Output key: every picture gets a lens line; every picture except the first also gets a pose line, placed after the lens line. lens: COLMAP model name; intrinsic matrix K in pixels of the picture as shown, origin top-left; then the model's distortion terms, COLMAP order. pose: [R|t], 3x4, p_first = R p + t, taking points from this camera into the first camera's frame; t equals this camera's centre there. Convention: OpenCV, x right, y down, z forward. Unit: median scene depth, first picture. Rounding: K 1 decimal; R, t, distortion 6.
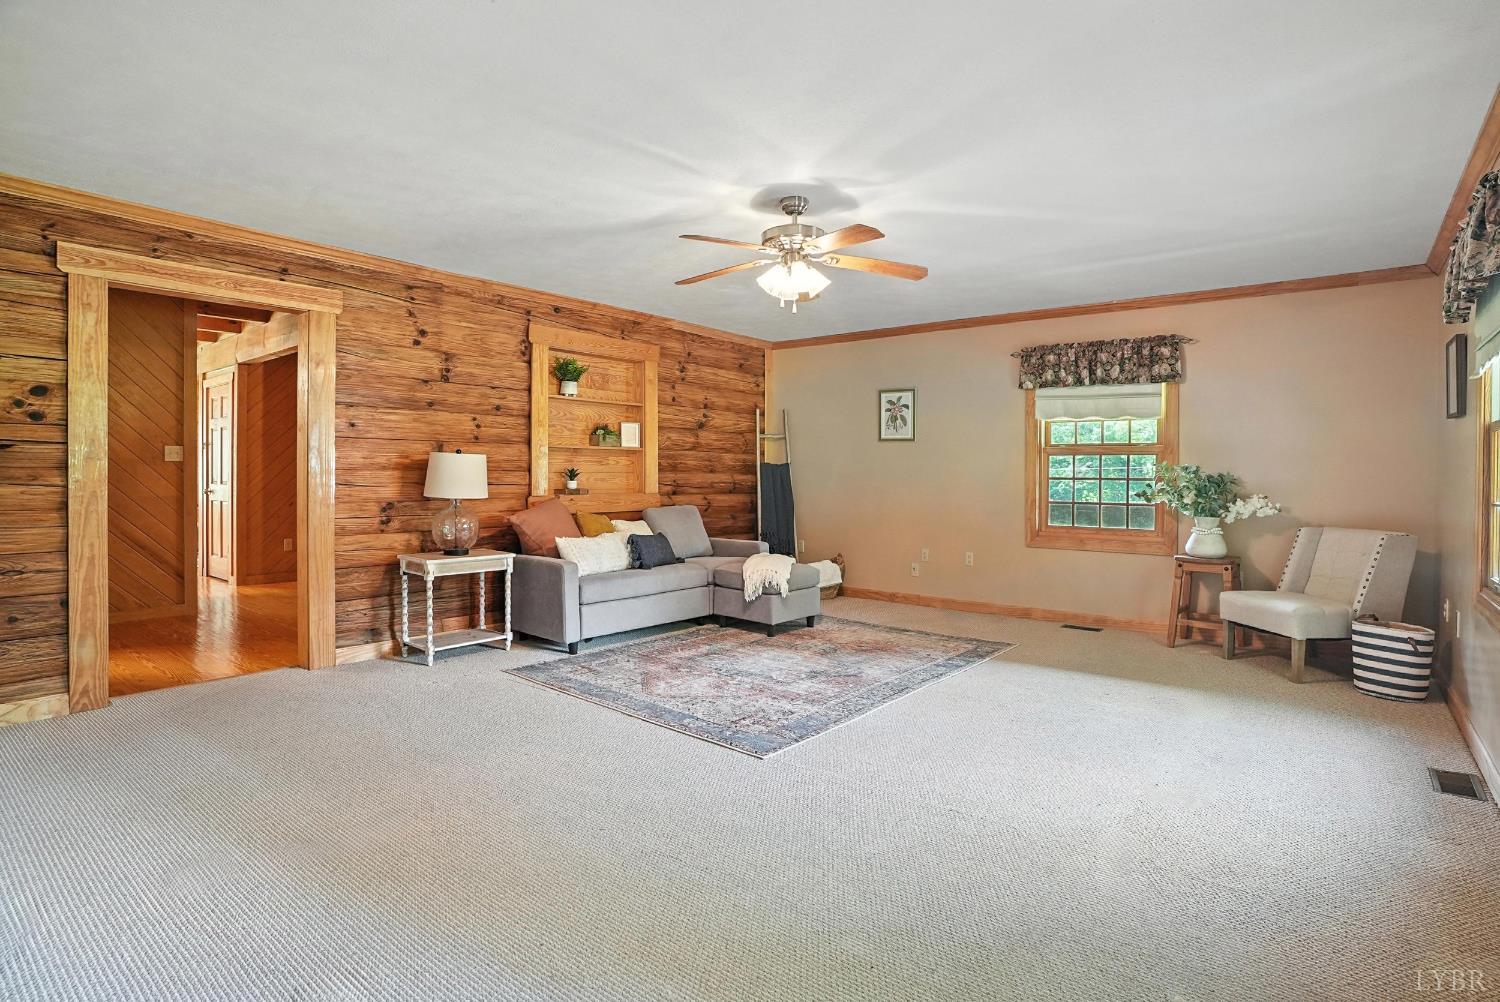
lens RADIAL K [[748.9, 0, 746.0], [0, 748.9, 491.9], [0, 0, 1]] dist [-0.058230, 0.018997]
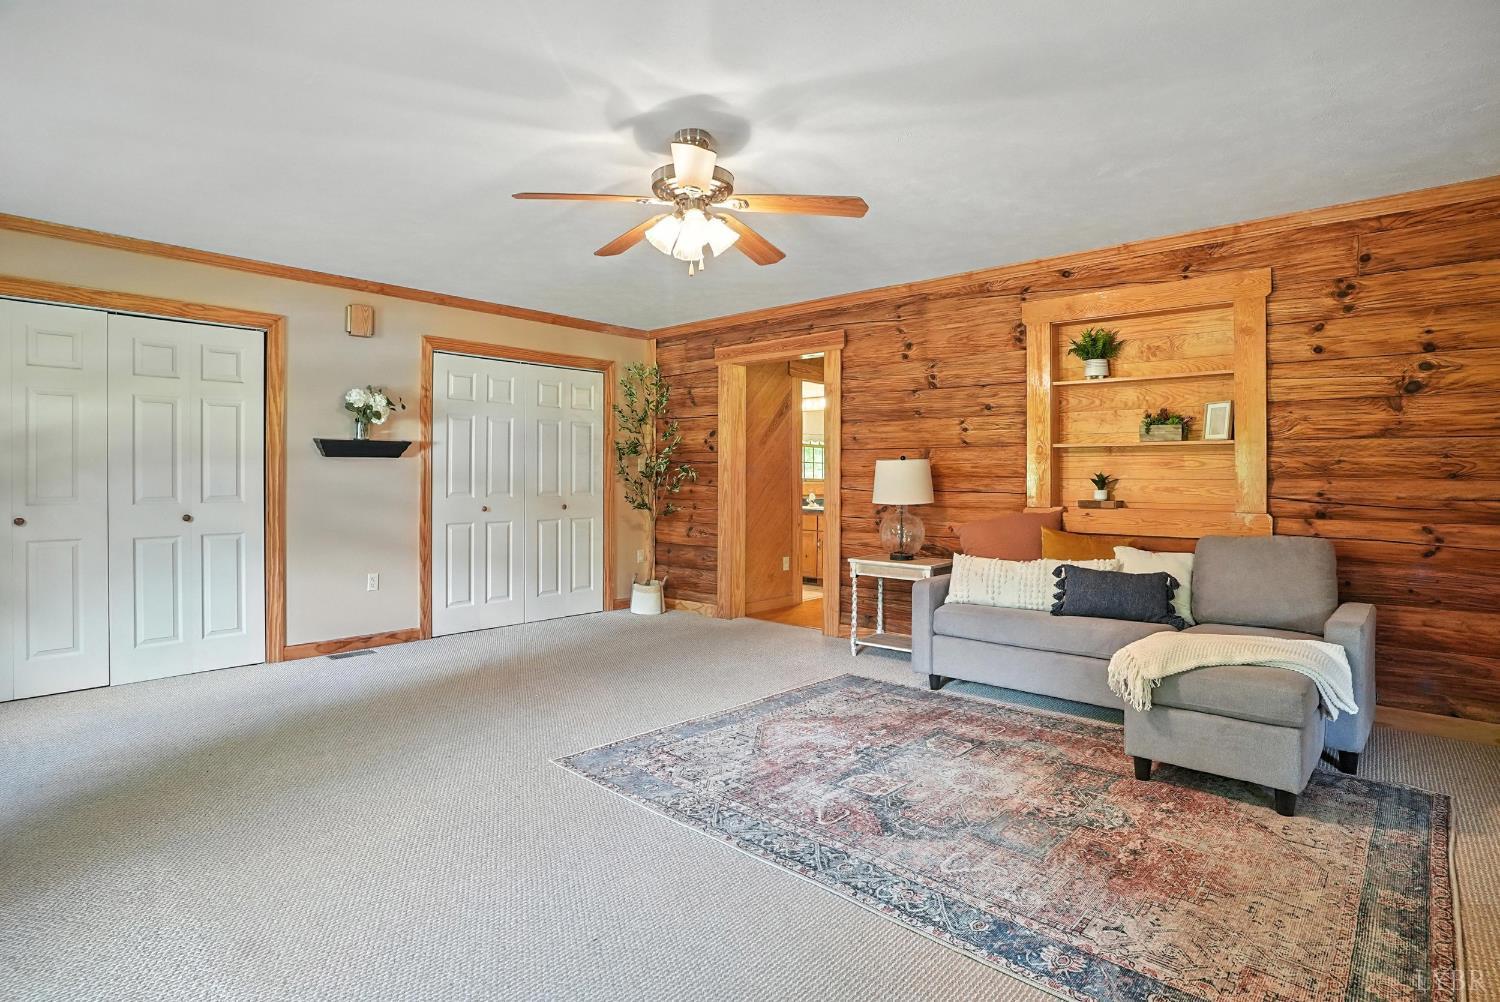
lens RADIAL K [[748.9, 0, 739.0], [0, 748.9, 488.8], [0, 0, 1]] dist [-0.058230, 0.018997]
pose [[-0.018714, 0.009991, -0.999775, 0.606373], [-0.028070, 0.999551, 0.010515, -0.015920], [0.999431, 0.028260, -0.018426, 0.755425]]
